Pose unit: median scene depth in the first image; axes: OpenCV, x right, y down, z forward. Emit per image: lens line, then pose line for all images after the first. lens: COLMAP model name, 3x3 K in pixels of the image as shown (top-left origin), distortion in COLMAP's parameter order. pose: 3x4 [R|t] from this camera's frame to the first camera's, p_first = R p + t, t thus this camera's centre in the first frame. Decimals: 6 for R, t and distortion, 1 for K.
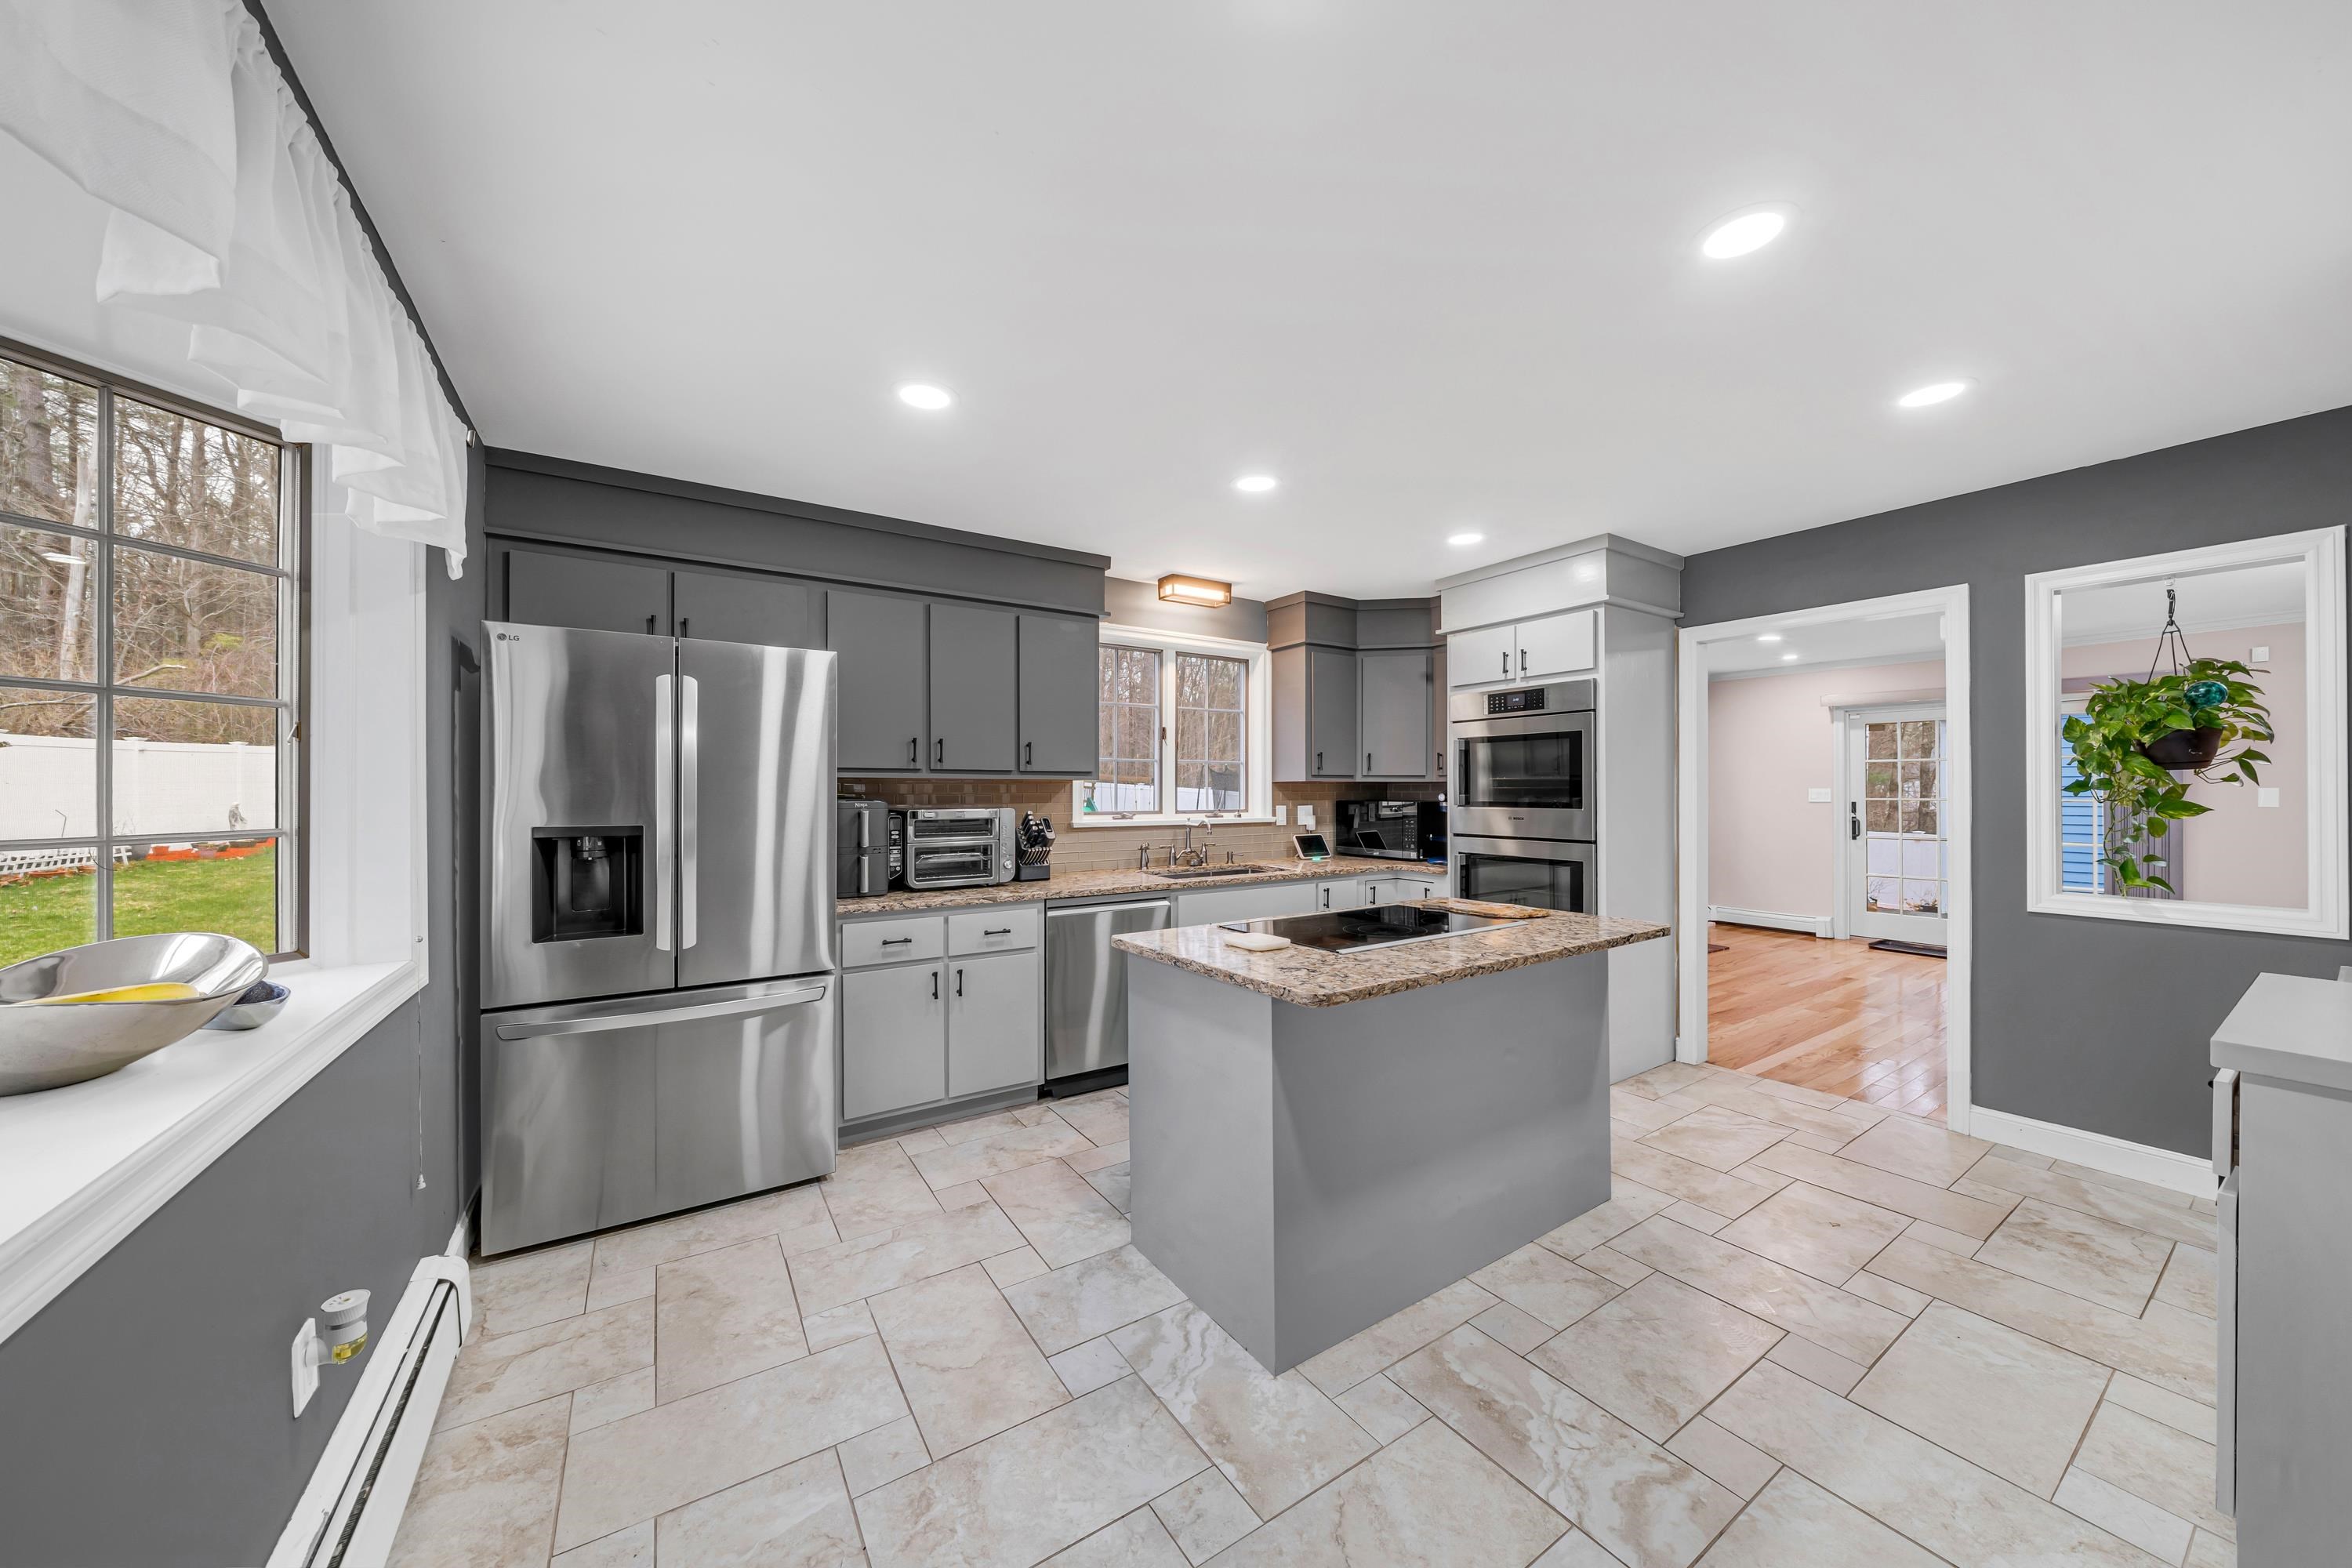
lens RADIAL K [[803.0, 0, 1124.6], [0, 803.0, 786.8], [0, 0, 1]] dist [-0.005936, -0.000079]
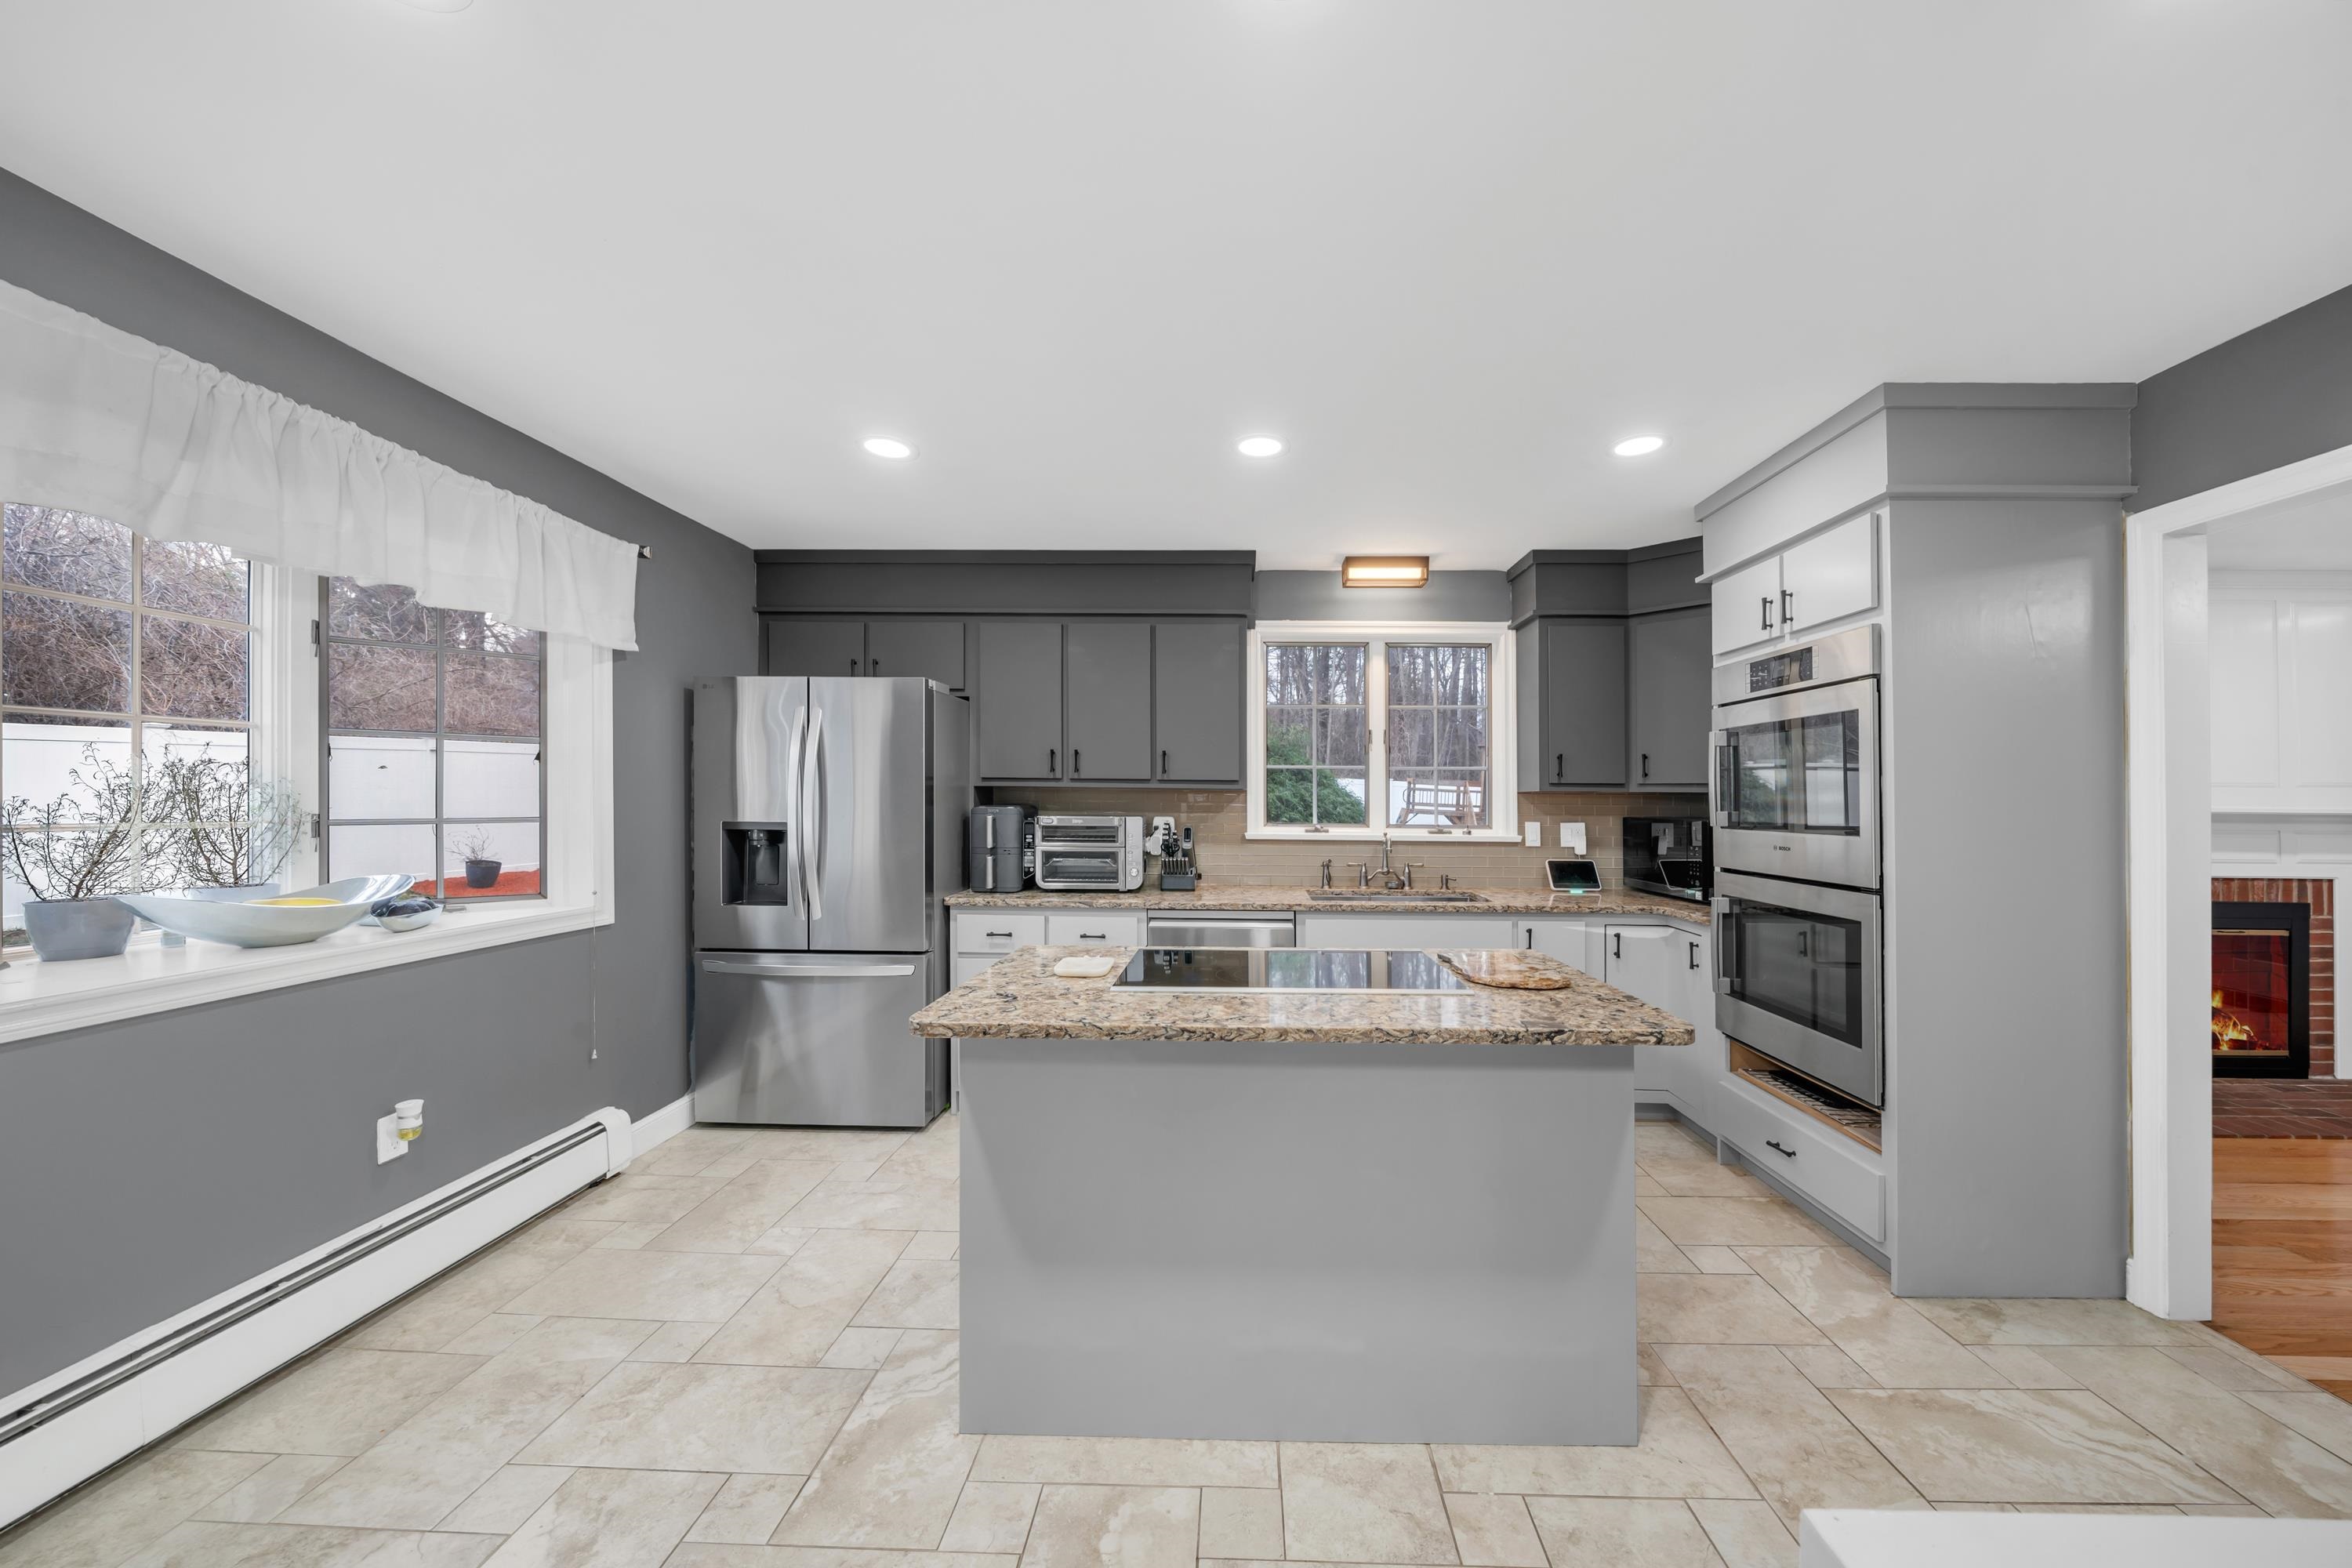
lens RADIAL K [[803.0, 0, 1182.3], [0, 803.0, 793.3], [0, 0, 1]] dist [-0.005936, -0.000079]
pose [[0.832020, 0.004707, -0.554725, 0.462320], [-0.007138, 0.999972, -0.002221, -0.000744], [0.554699, 0.005808, 0.832031, 0.188396]]
